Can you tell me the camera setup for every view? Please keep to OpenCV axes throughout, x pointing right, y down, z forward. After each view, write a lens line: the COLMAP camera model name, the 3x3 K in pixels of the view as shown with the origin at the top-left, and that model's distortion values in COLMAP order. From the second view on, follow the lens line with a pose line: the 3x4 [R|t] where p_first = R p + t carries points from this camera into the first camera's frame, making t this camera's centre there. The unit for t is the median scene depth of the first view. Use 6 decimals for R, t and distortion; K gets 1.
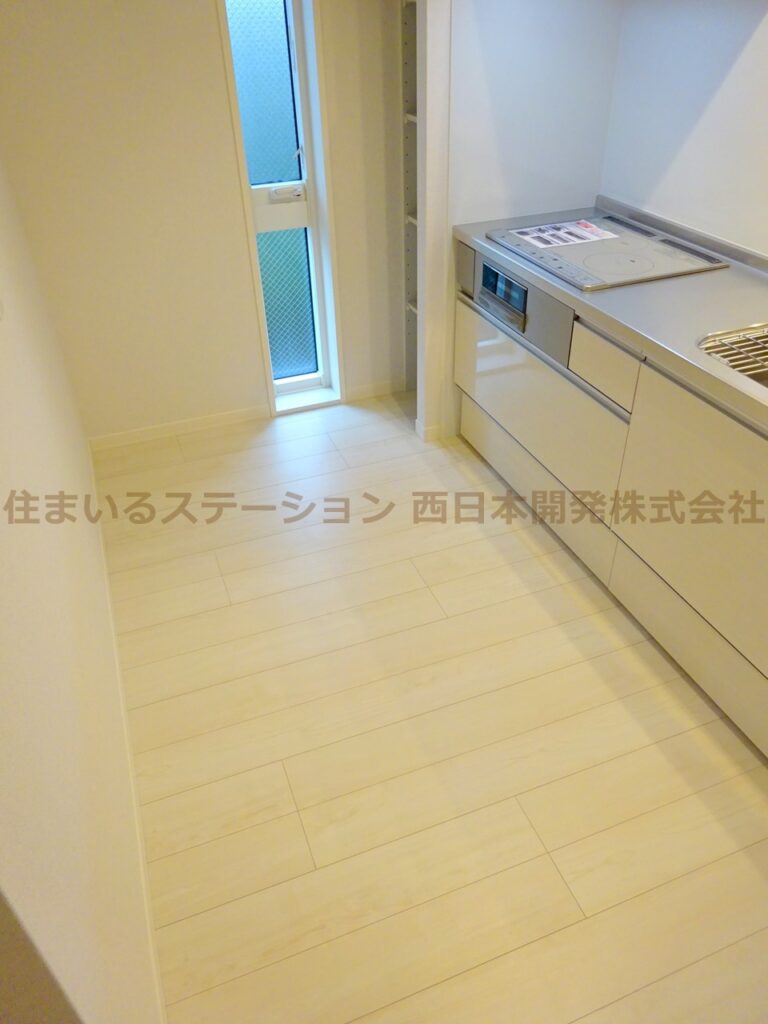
lens RADIAL K [[740.9, 0, 383.3], [0, 740.9, 514.0], [0, 0, 1]] dist [-0.004117, 0.002143]
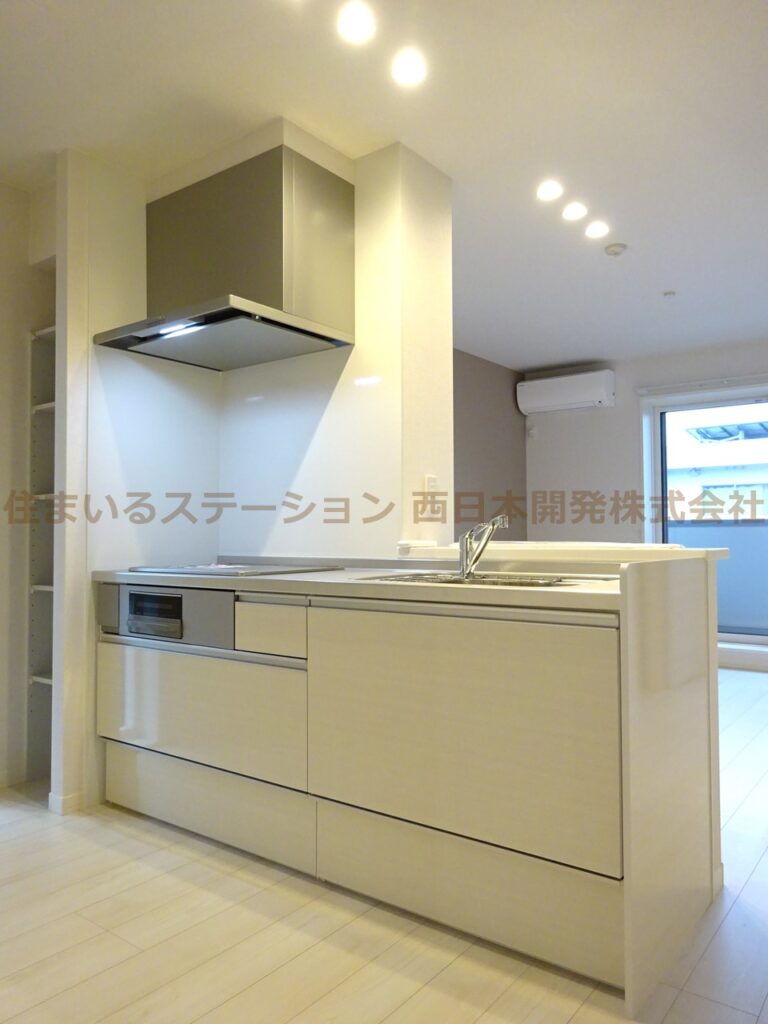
lens RADIAL K [[740.9, 0, 381.0], [0, 740.9, 511.7], [0, 0, 1]] dist [-0.004117, 0.002143]
pose [[0.853027, 0.040487, 0.520293, -0.112156], [0.289938, 0.792190, -0.537002, 0.238367], [-0.433913, 0.608930, 0.664021, 0.081483]]
